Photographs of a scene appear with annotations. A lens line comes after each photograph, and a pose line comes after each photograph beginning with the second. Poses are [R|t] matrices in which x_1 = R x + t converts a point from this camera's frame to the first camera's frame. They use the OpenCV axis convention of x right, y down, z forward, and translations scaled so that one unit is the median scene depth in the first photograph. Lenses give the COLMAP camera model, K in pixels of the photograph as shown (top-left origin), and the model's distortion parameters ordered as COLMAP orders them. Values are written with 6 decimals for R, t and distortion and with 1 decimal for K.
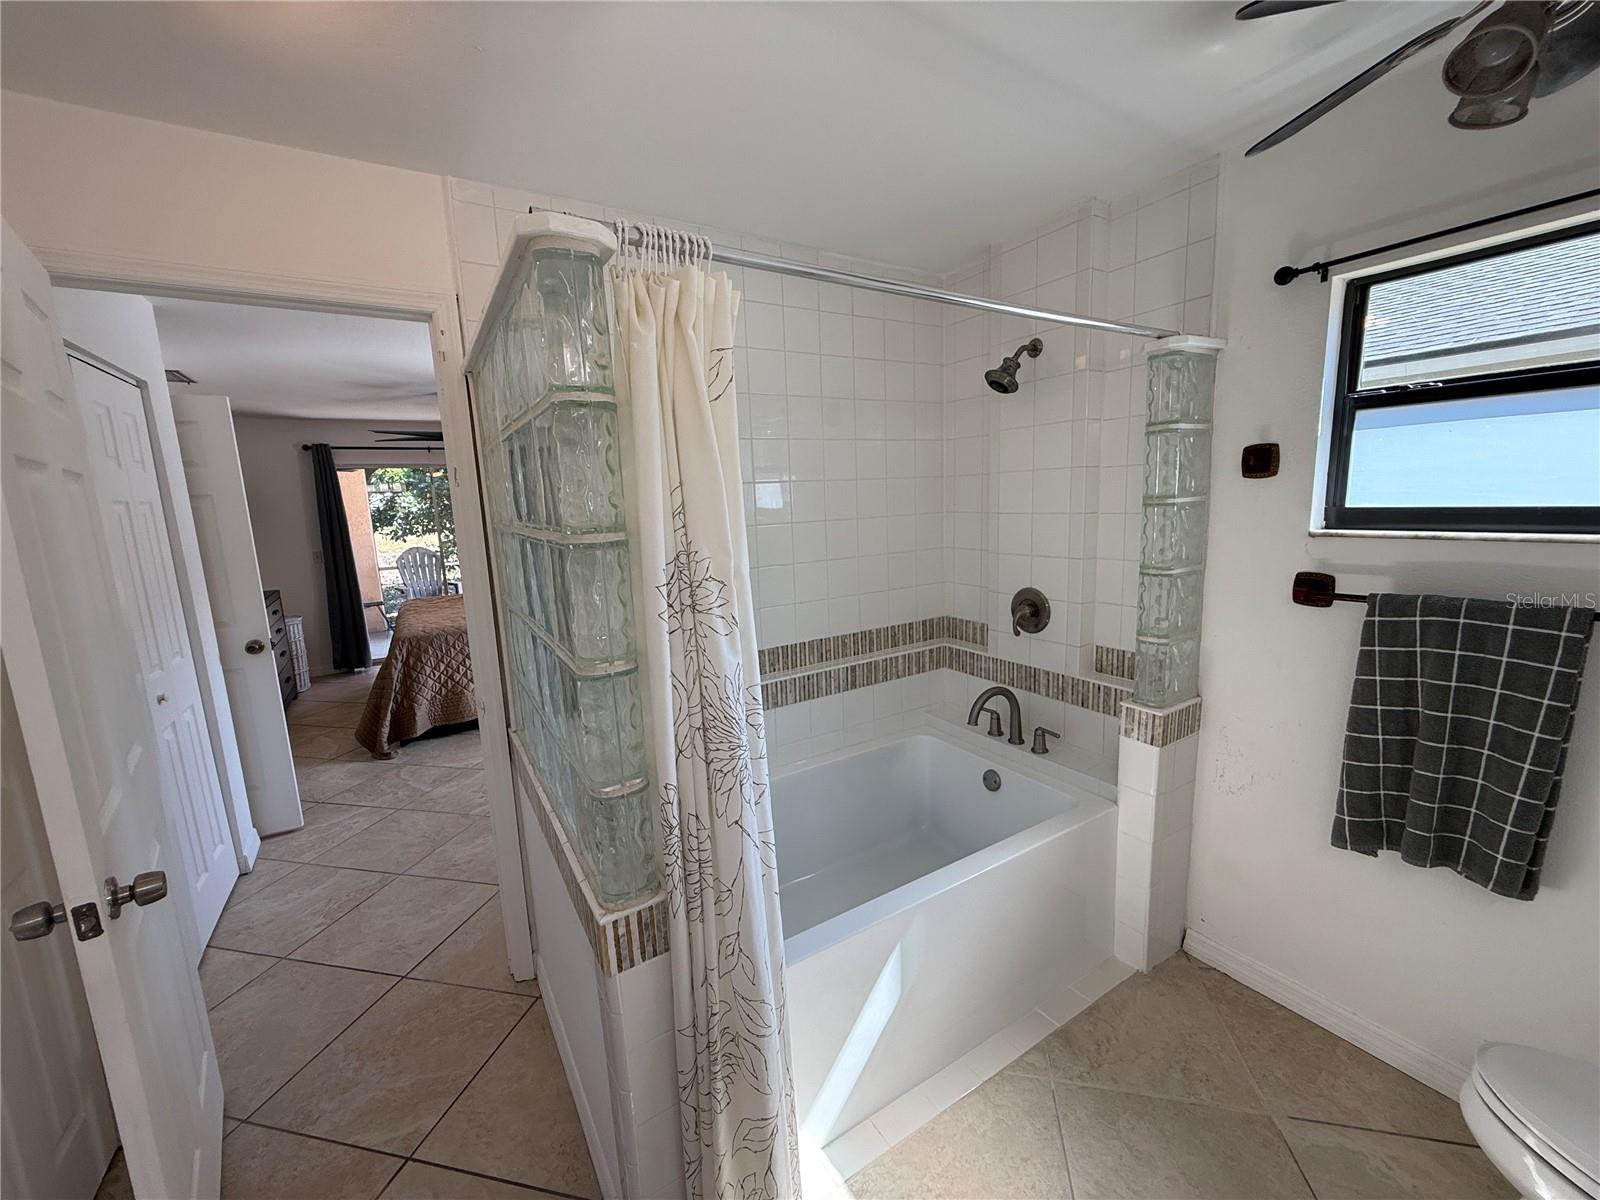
lens RADIAL K [[635.4, 0, 804.6], [0, 635.4, 603.0], [0, 0, 1]] dist [-0.000566, -0.000326]
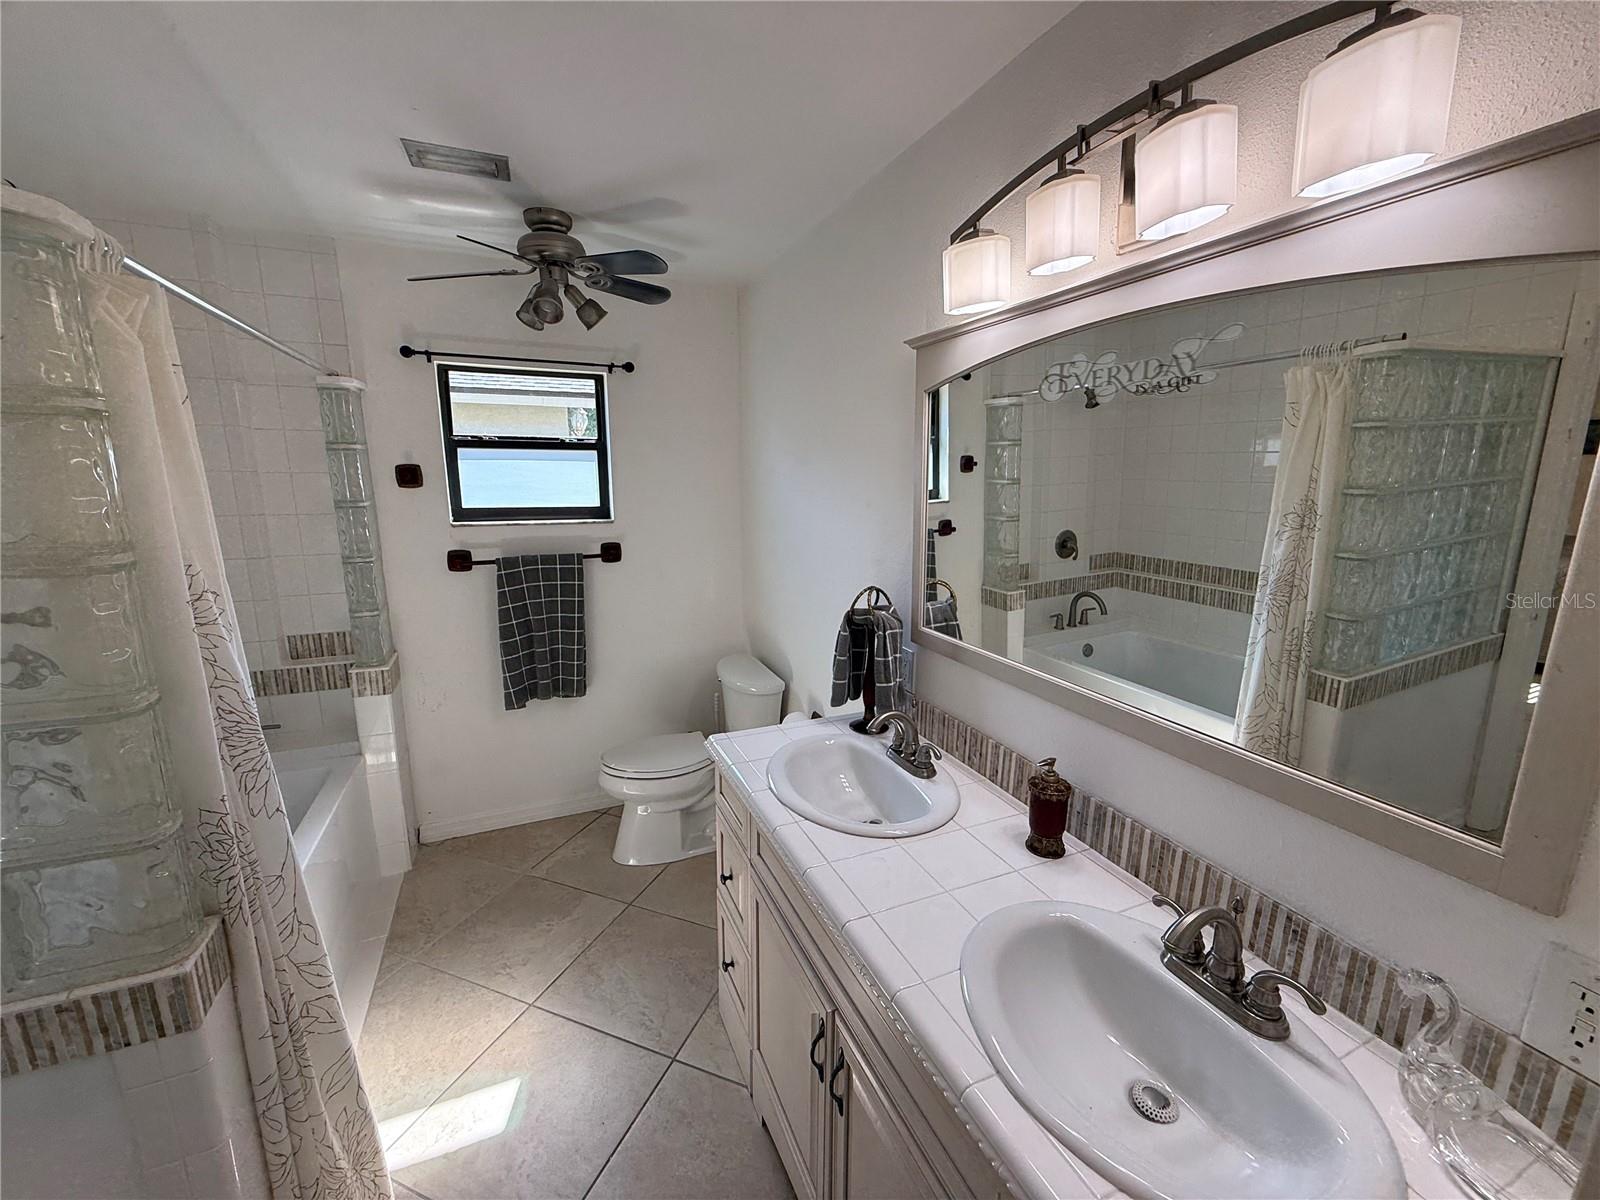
lens RADIAL K [[635.4, 0, 795.1], [0, 635.4, 602.1], [0, 0, 1]] dist [-0.000566, -0.000326]
pose [[0.150728, -0.159533, 0.975618, -0.648151], [0.149271, 0.979250, 0.137065, -0.013110], [-0.977241, 0.124972, 0.171414, -0.064018]]
